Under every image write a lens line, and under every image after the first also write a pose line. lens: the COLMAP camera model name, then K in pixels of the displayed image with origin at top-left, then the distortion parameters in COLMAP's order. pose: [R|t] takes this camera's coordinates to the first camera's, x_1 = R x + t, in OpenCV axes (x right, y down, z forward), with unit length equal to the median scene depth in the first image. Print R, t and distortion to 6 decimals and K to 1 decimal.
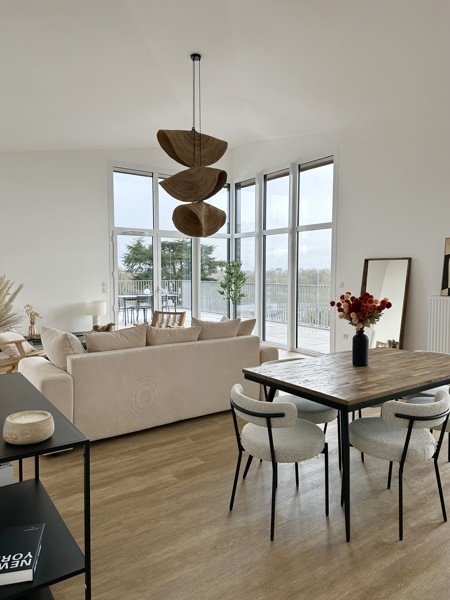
lens RADIAL K [[438.2, 0, 227.0], [0, 438.2, 300.3], [0, 0, 1]] dist [0.093818, -0.003172]
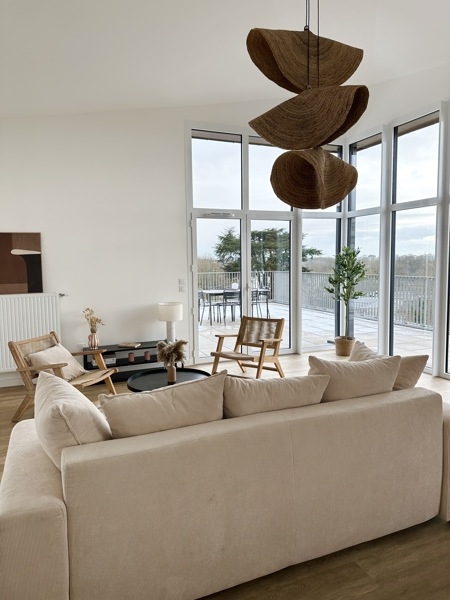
lens RADIAL K [[422.1, 0, 221.6], [0, 422.1, 299.7], [0, 0, 1]] dist [0.057993, -0.004097]
pose [[0.976395, 0.006016, -0.215911, -0.038355], [0.000026, 0.999609, 0.027974, -0.022671], [0.215995, -0.027319, 0.976012, 0.252480]]
